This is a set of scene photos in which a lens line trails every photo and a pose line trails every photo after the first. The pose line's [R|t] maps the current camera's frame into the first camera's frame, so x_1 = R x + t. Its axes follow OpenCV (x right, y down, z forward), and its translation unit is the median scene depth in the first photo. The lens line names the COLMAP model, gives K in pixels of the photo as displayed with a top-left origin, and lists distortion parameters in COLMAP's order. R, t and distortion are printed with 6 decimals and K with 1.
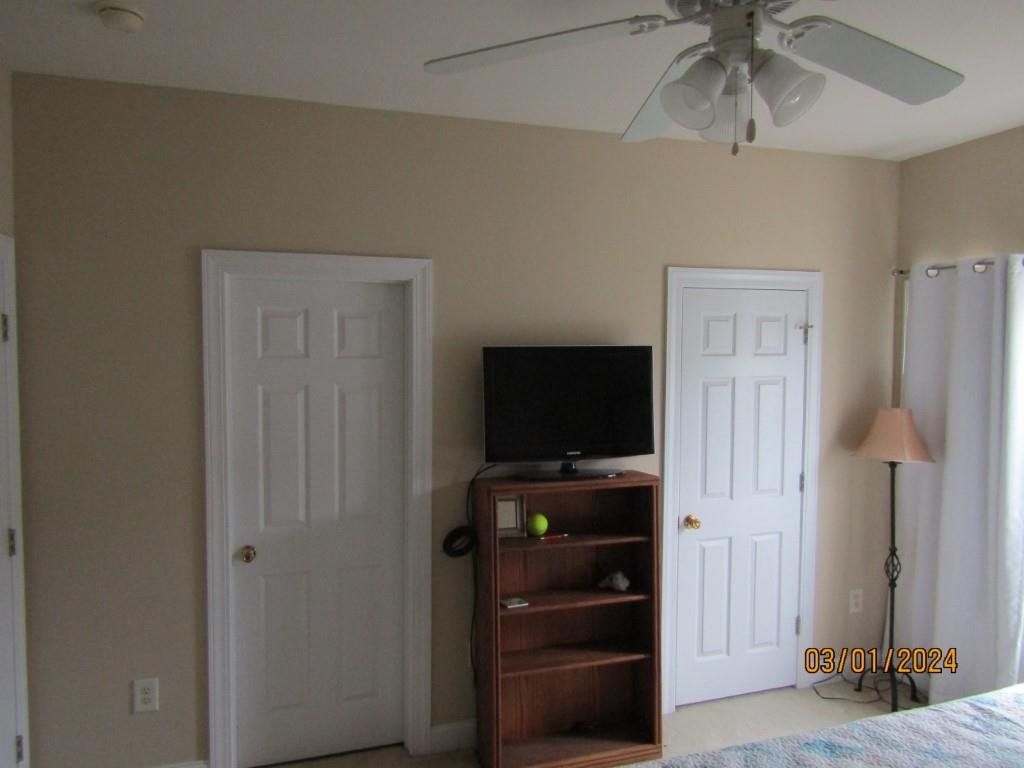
lens RADIAL K [[713.7, 0, 513.5], [0, 713.7, 389.2], [0, 0, 1]] dist [-0.023623, 0.006575]
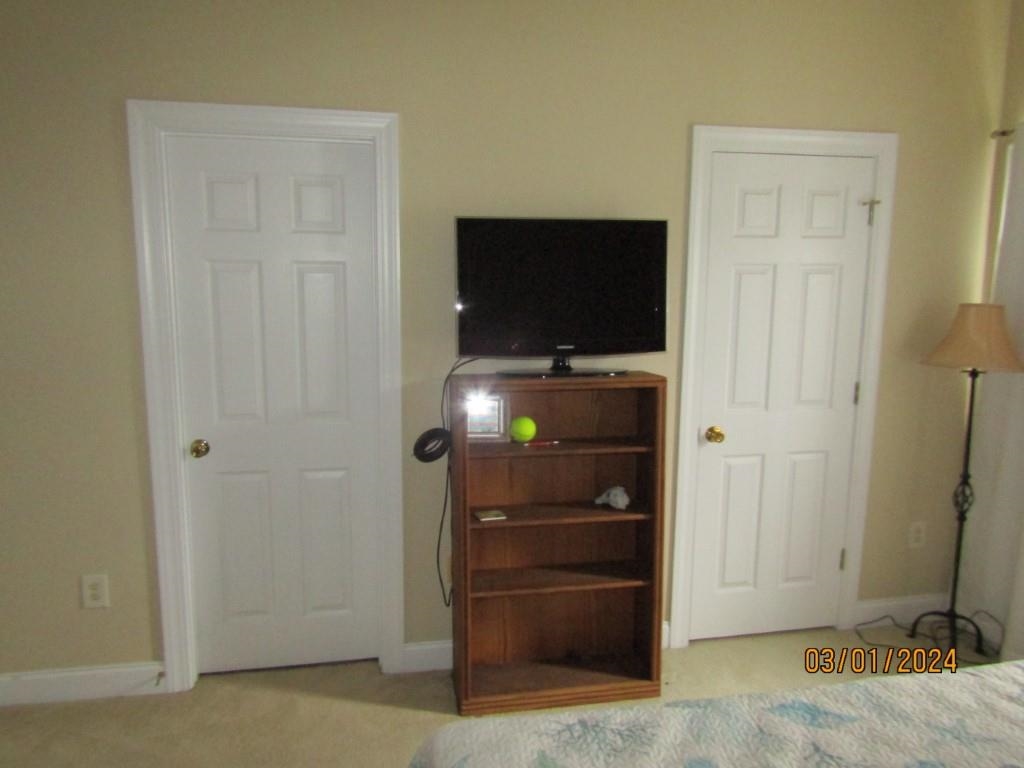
lens RADIAL K [[713.7, 0, 516.3], [0, 713.7, 388.2], [0, 0, 1]] dist [-0.023623, 0.006575]
pose [[0.991757, 0.025475, -0.125576, 0.132070], [-0.012382, 0.994504, 0.103967, 0.049914], [0.127534, -0.101555, 0.986621, 0.145561]]
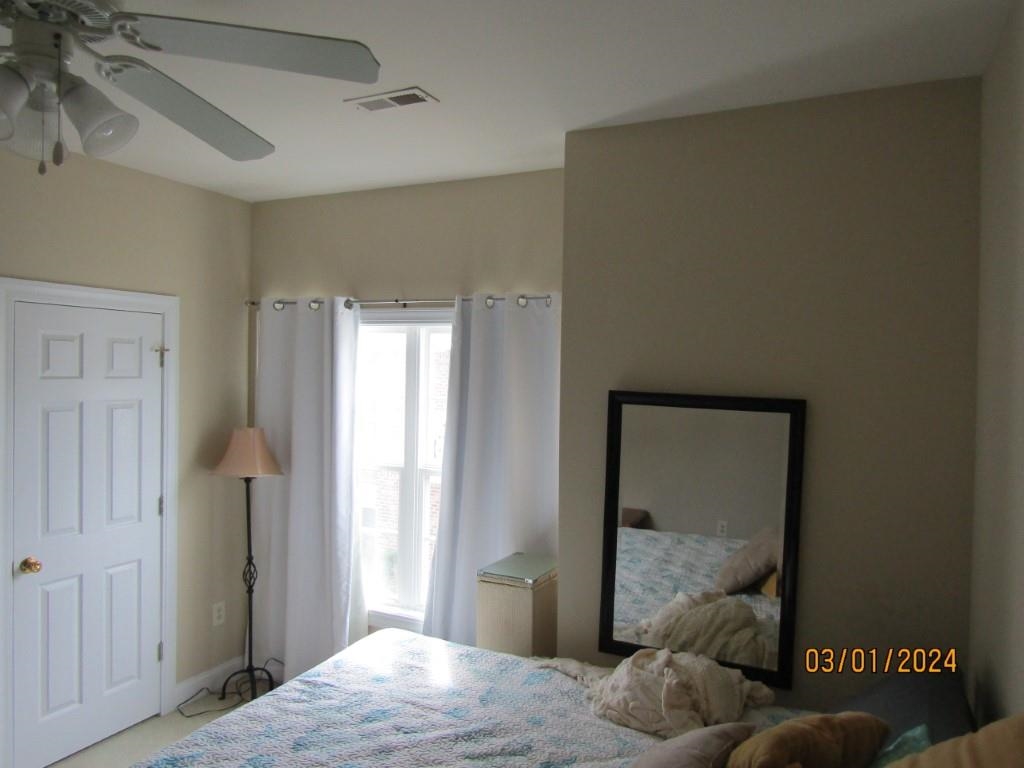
lens RADIAL K [[713.7, 0, 515.2], [0, 713.7, 391.9], [0, 0, 1]] dist [-0.023623, 0.006575]
pose [[0.683556, -0.004775, 0.729882, 0.024664], [0.021674, 0.999670, -0.013759, -0.004931], [-0.729576, 0.025224, 0.683434, -0.050426]]
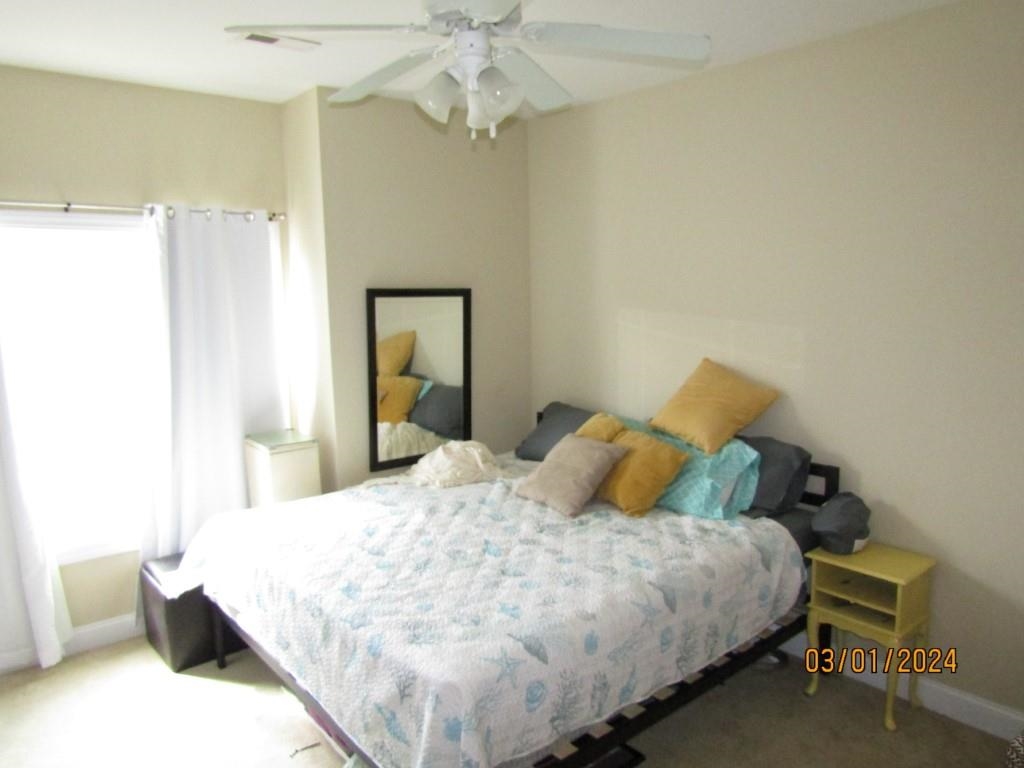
lens RADIAL K [[713.7, 0, 506.0], [0, 713.7, 386.3], [0, 0, 1]] dist [-0.023623, 0.006575]
pose [[-0.384195, -0.115870, 0.915952, -0.495824], [0.075743, 0.984793, 0.156349, -0.023829], [-0.920140, 0.129445, -0.369576, 0.721632]]
